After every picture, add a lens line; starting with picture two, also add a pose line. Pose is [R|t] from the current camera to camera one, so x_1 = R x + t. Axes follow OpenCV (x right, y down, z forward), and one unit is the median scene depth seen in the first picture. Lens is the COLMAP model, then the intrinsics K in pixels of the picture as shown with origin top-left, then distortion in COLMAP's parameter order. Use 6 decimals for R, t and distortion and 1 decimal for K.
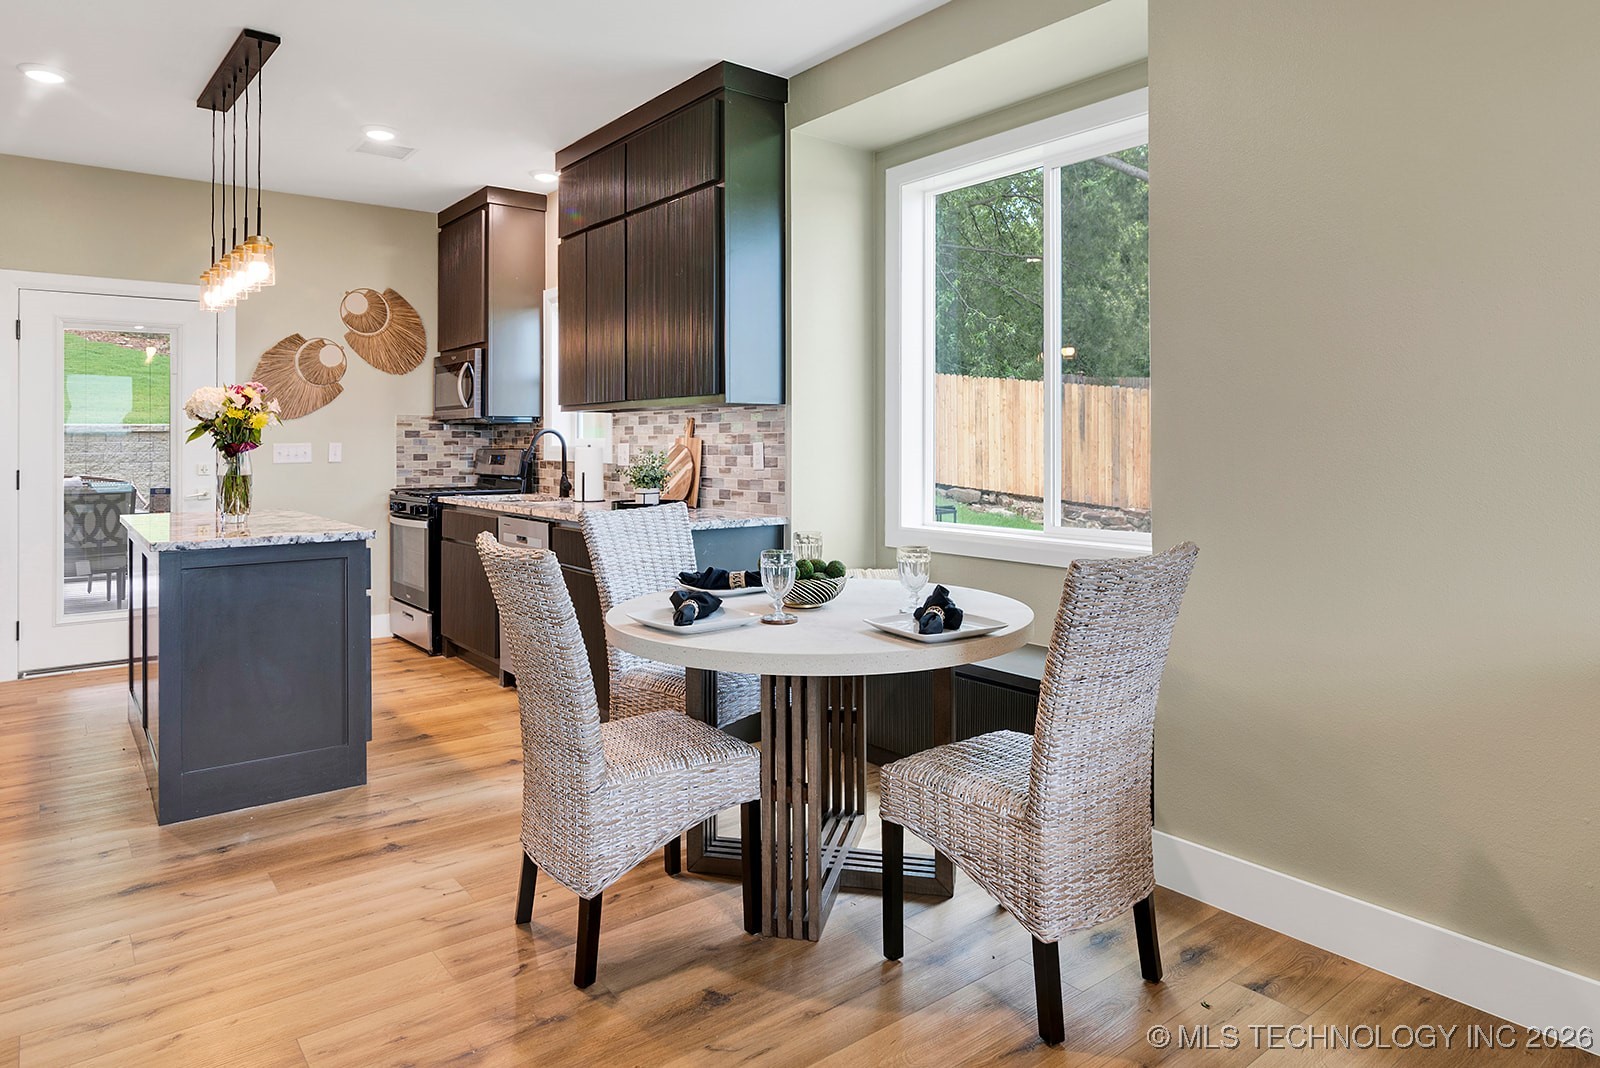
lens RADIAL K [[969.9, 0, 794.7], [0, 969.9, 435.3], [0, 0, 1]] dist [-0.003895, -0.002393]
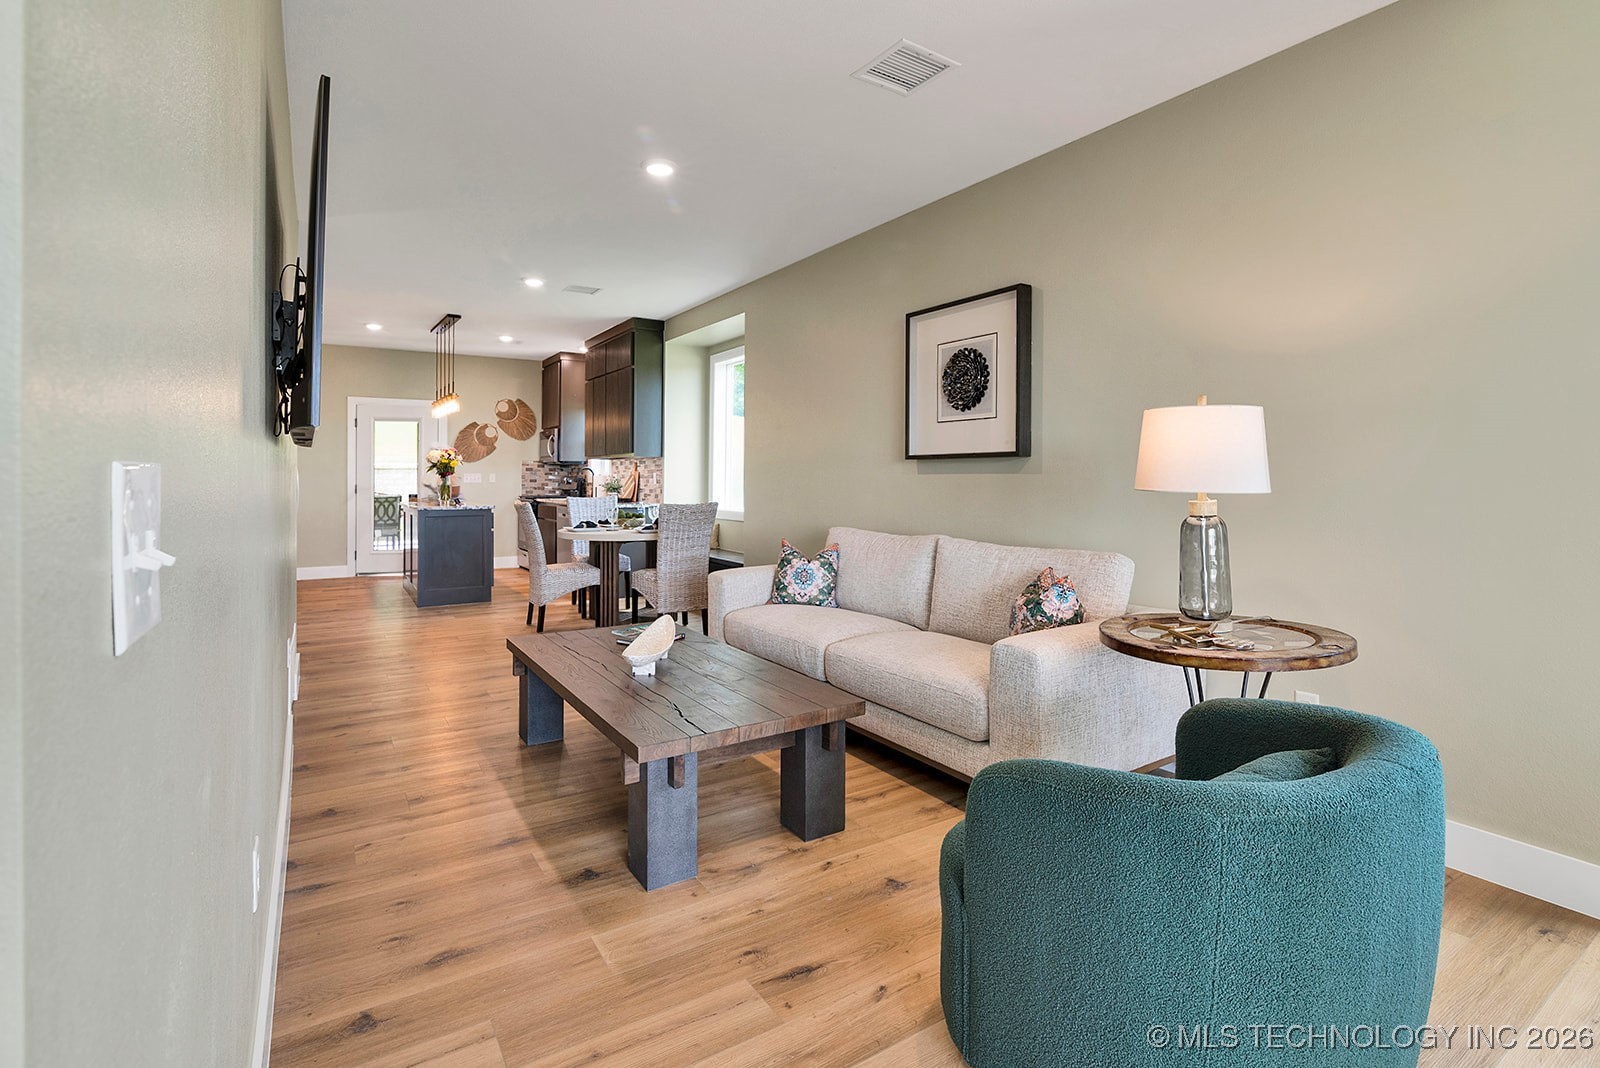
lens RADIAL K [[753.5, 0, 796.6], [0, 753.5, 476.4], [0, 0, 1]] dist [-0.016555, -0.000276]
pose [[0.995319, 0.003227, -0.096590, 0.362875], [-0.002704, 0.999981, 0.005542, 0.003506], [0.096606, -0.005255, 0.995309, -0.595093]]
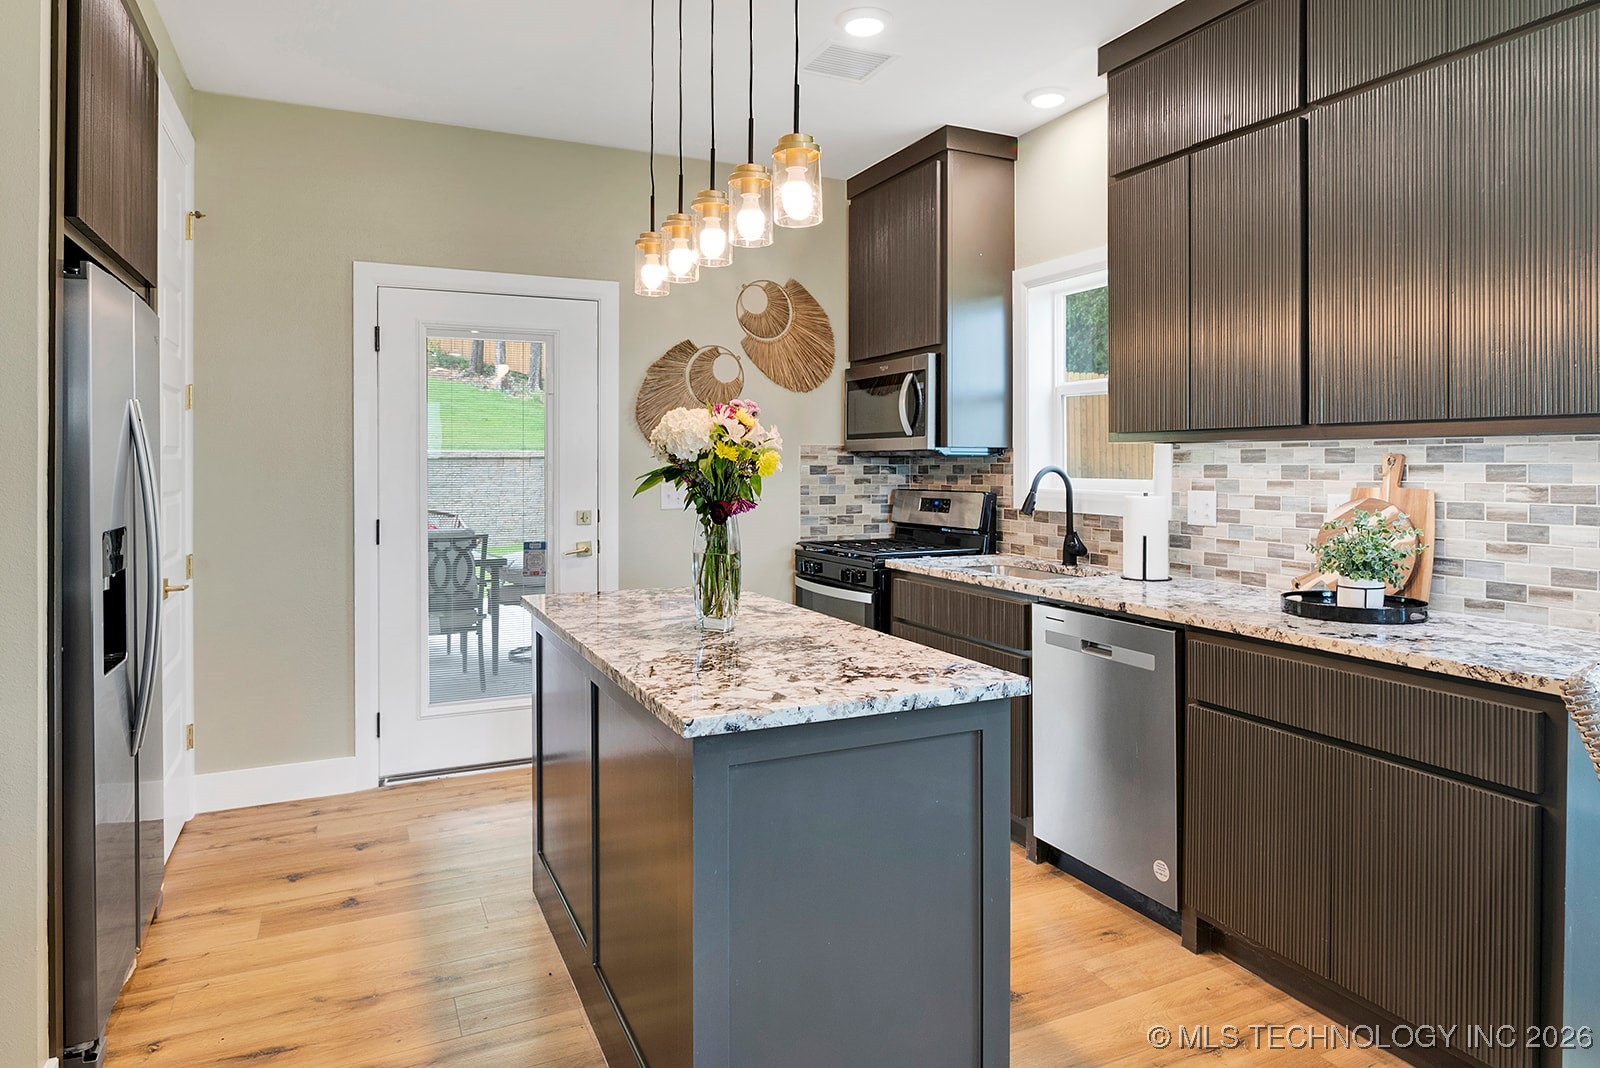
lens RADIAL K [[953.4, 0, 799.8], [0, 953.4, 468.1], [0, 0, 1]] dist [-0.005576, 0.000440]
pose [[0.976018, 0.002922, -0.217672, -0.276855], [-0.000218, 0.999923, 0.012445, -0.013558], [0.217691, -0.012099, 0.975943, 0.295980]]
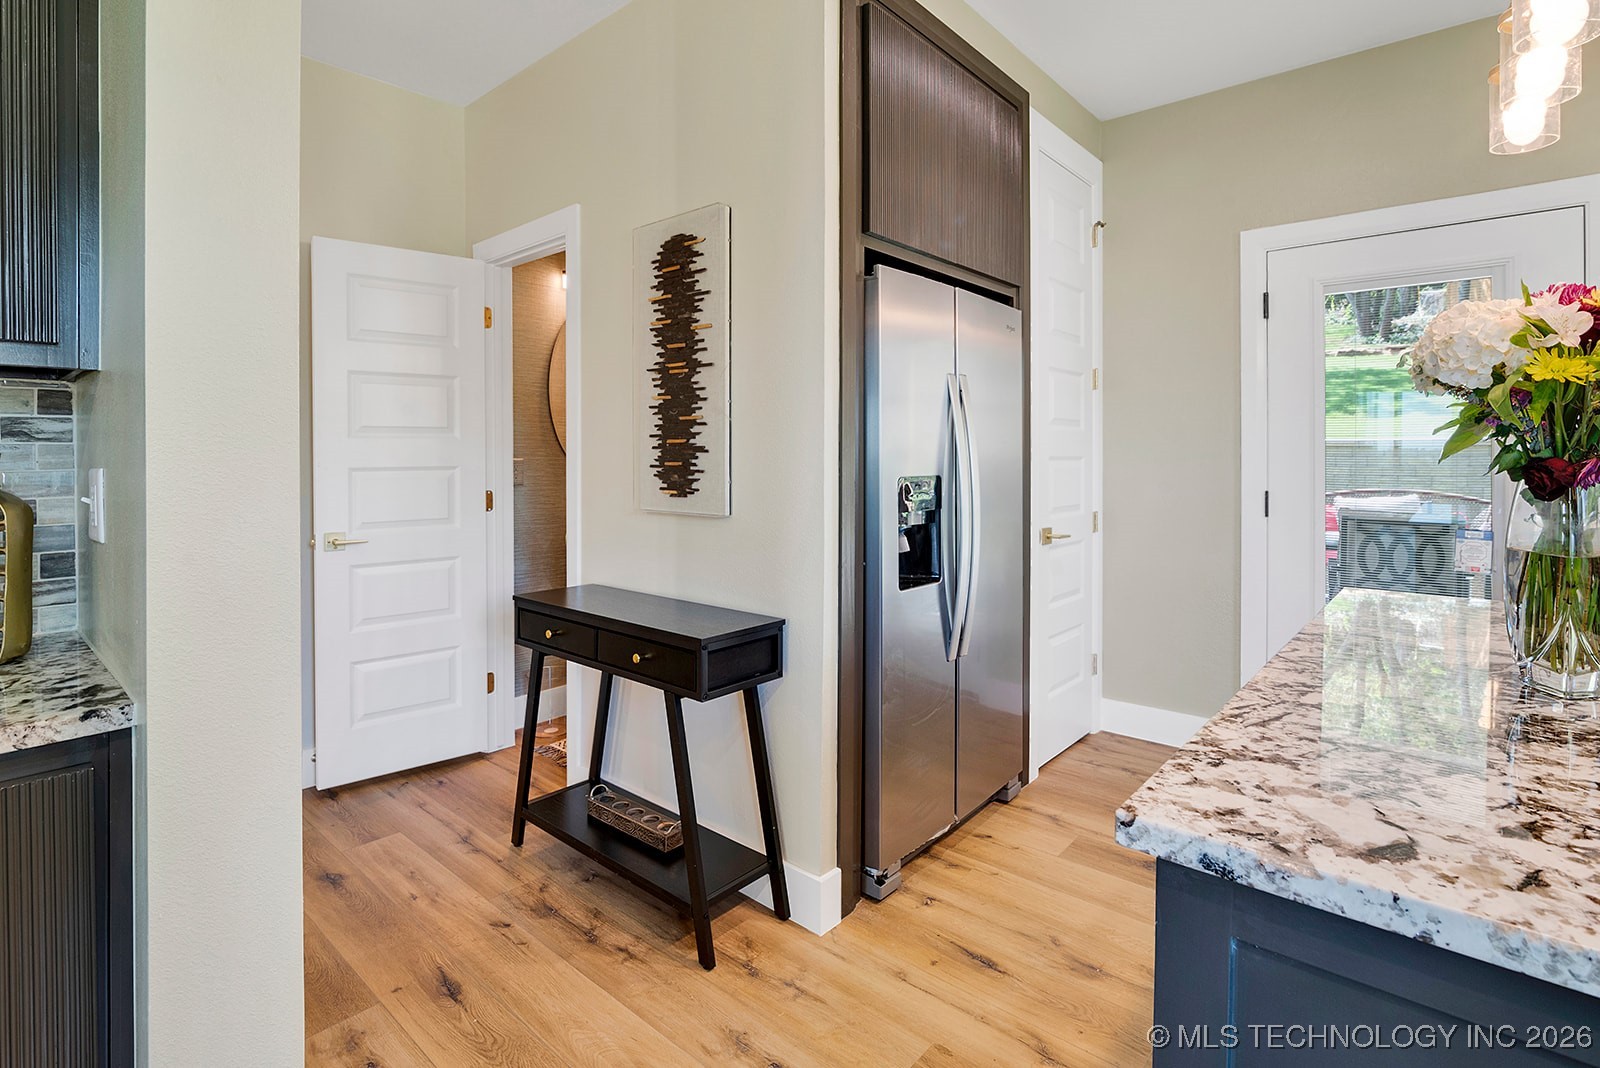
lens RADIAL K [[773.5, 0, 811.9], [0, 773.5, 460.1], [0, 0, 1]] dist [-0.019943, 0.006644]
pose [[0.198765, 0.009543, -0.980001, -0.256951], [0.003070, 0.999942, 0.010359, 0.003692], [0.980042, -0.005068, 0.198724, 0.479900]]
